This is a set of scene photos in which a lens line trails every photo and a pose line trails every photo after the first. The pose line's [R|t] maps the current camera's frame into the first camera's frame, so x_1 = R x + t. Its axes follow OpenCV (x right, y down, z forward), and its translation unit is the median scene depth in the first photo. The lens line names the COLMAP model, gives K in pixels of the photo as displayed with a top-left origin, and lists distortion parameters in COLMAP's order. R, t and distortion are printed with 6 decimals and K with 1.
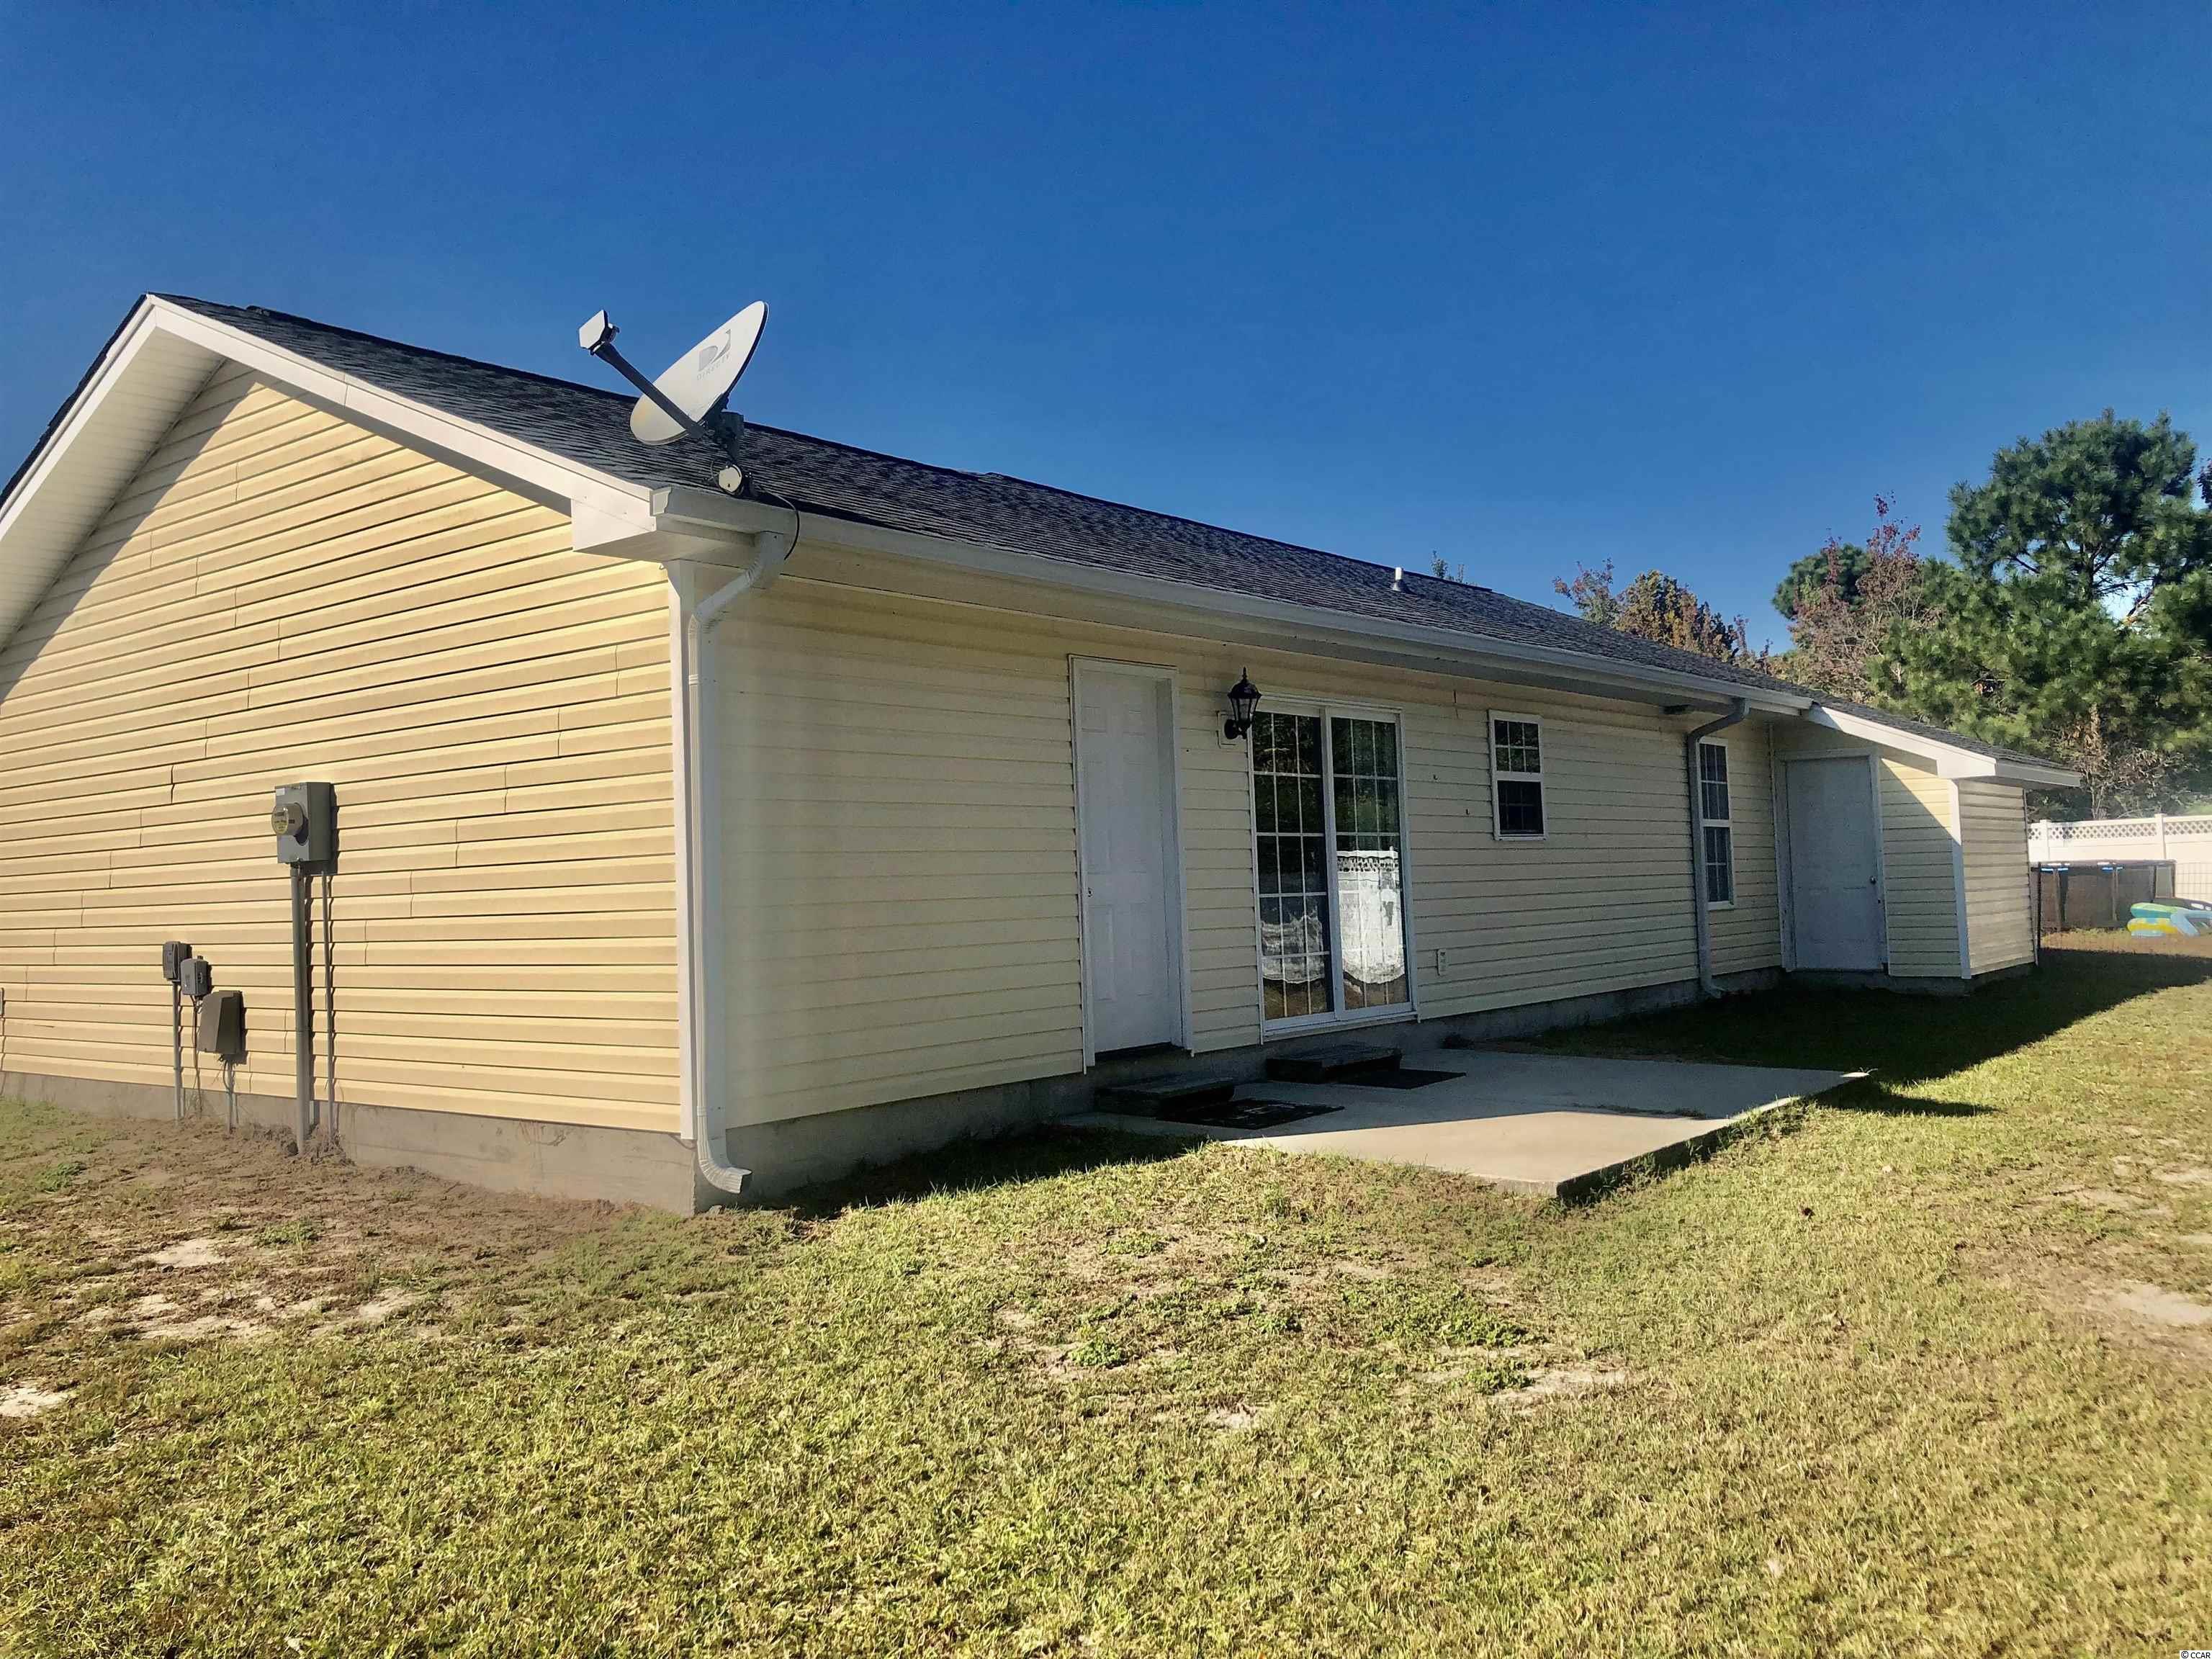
lens RADIAL K [[1823.6, 0, 1111.7], [0, 1823.6, 826.2], [0, 0, 1]] dist [0.049946, -0.021853]
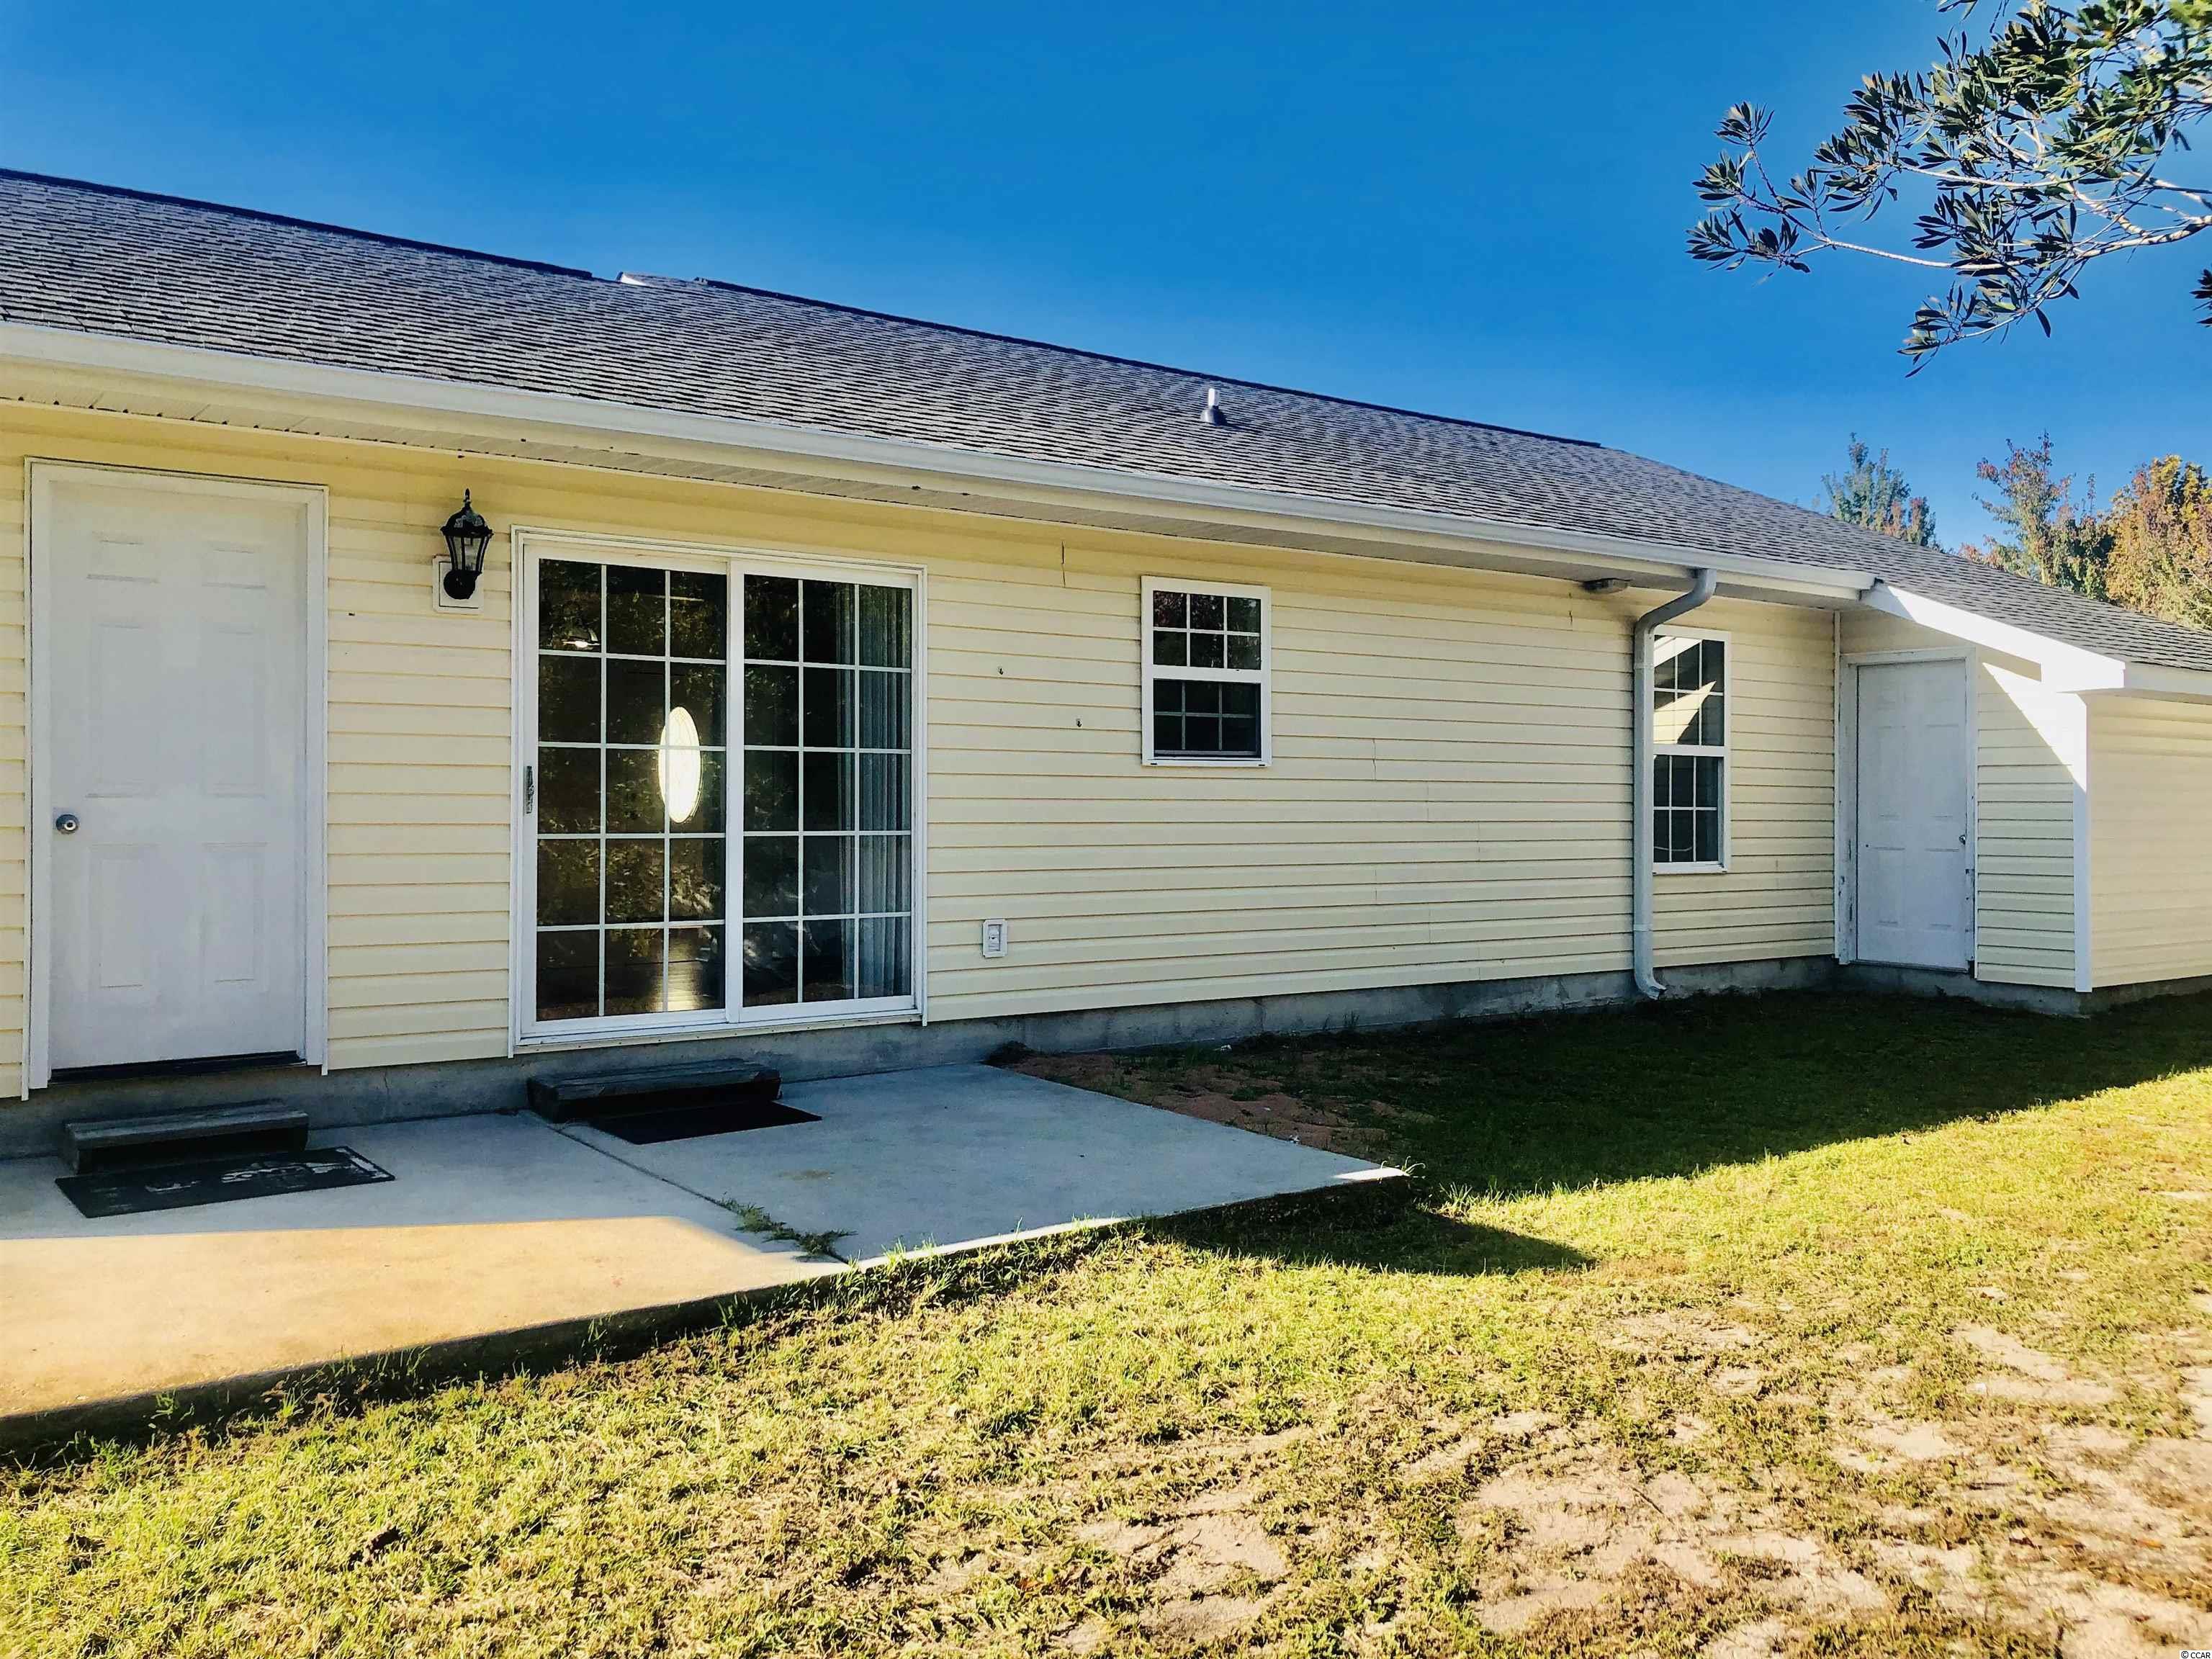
lens RADIAL K [[1823.6, 0, 1100.7], [0, 1823.6, 822.4], [0, 0, 1]] dist [0.049946, -0.021853]
pose [[0.964328, 0.036451, -0.262187, 0.346729], [-0.024393, 0.998496, 0.049101, -0.003648], [0.263582, -0.040954, 0.963767, 0.304665]]
